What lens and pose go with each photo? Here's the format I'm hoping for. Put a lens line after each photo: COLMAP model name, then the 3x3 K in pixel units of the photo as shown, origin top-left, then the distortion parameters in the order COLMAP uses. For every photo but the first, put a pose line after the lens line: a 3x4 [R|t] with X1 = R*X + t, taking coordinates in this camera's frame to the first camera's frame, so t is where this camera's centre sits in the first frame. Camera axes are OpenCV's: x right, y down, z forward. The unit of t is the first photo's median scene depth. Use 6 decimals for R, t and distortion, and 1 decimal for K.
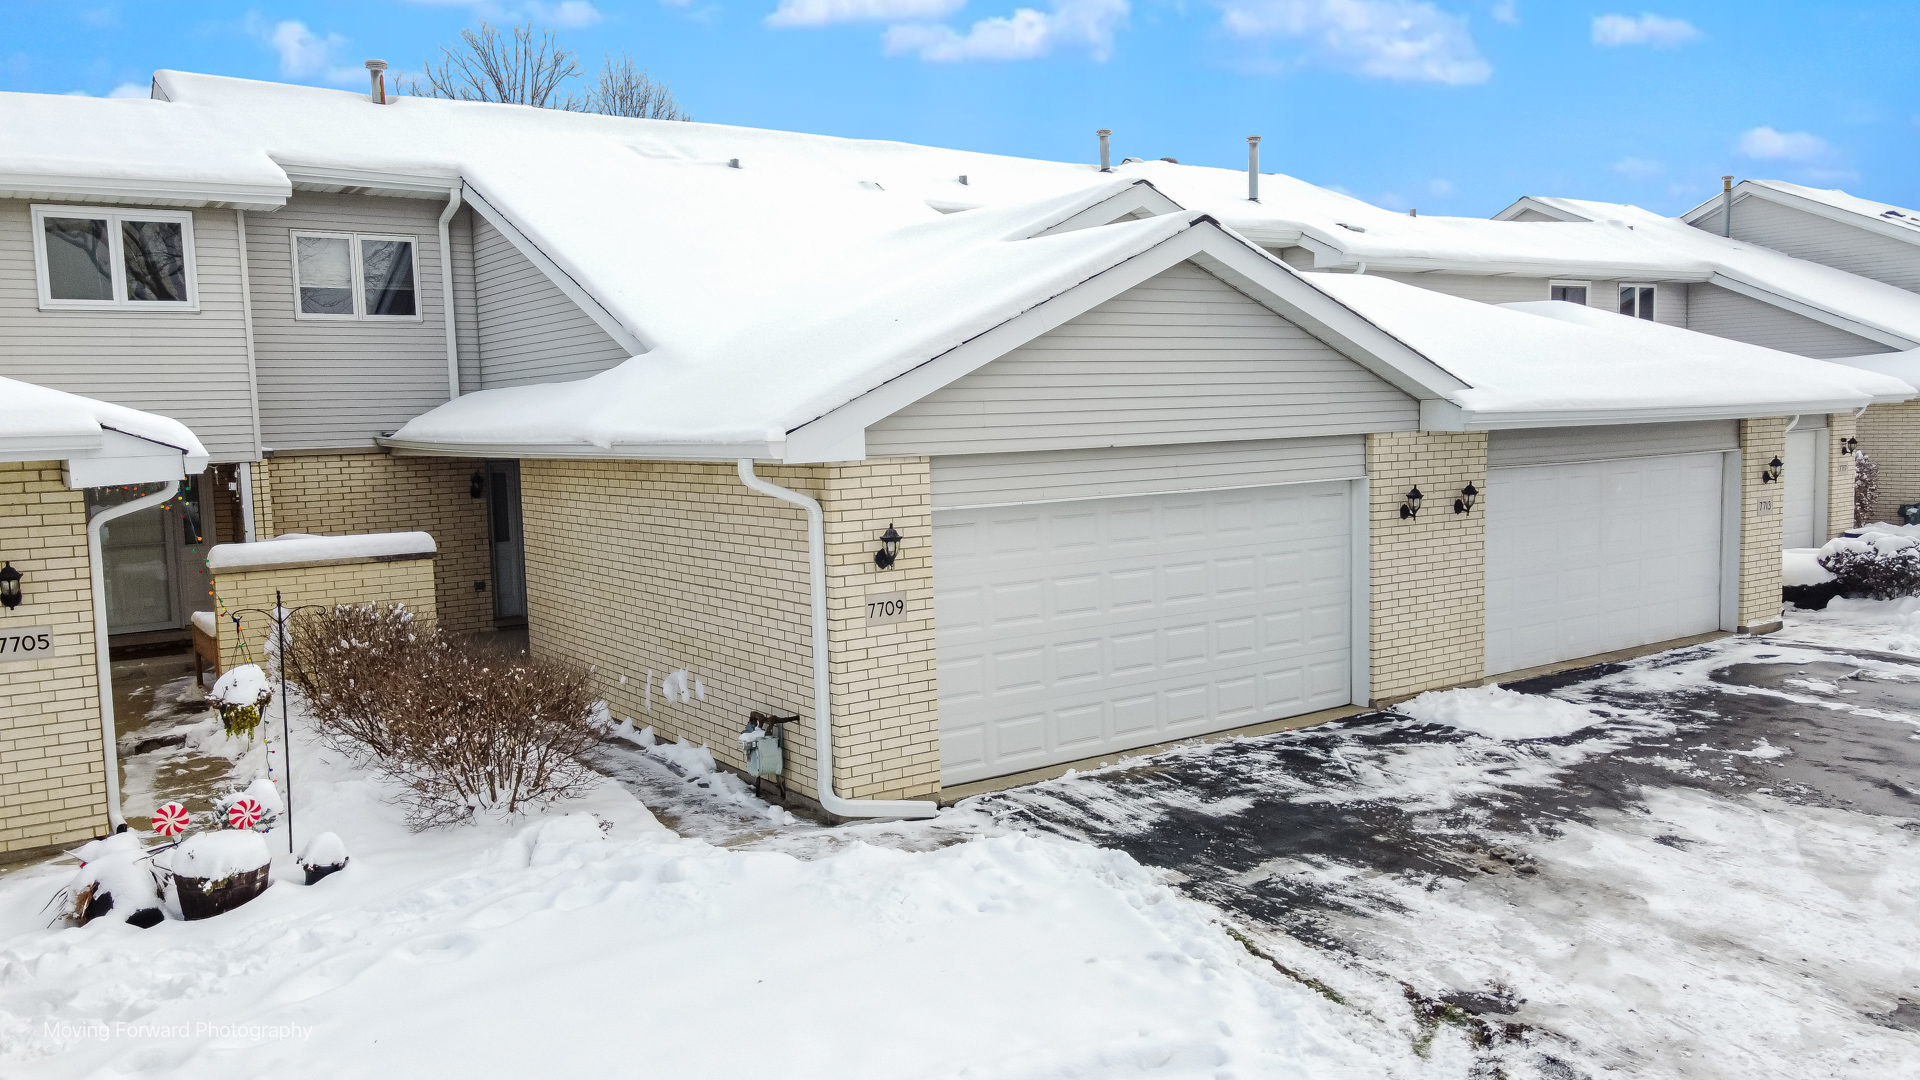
lens RADIAL K [[1469.1, 0, 938.7], [0, 1469.1, 542.5], [0, 0, 1]] dist [-0.006368, 0.004526]
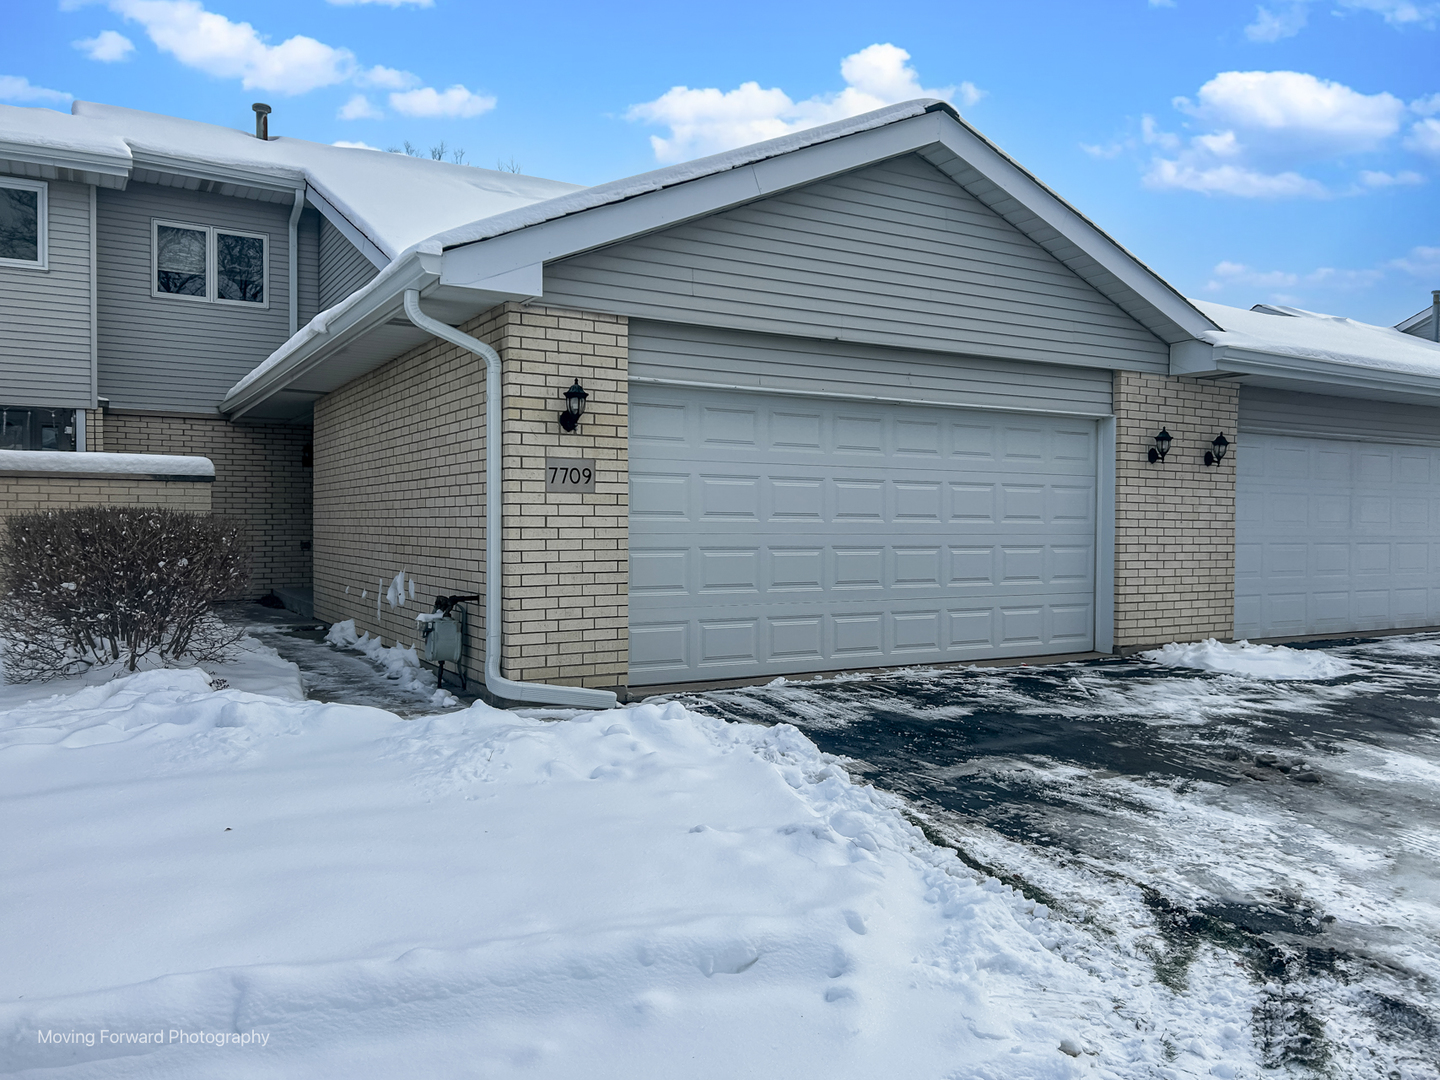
lens RADIAL K [[1097.1, 0, 720.0], [0, 1097.1, 540.0], [0, 0, 1]] dist [0.005336, -0.000297]
pose [[0.996942, 0.035557, -0.069585, 0.105710], [-0.040760, 0.996363, -0.074833, 0.131940], [0.066671, 0.077441, 0.994765, 0.328366]]
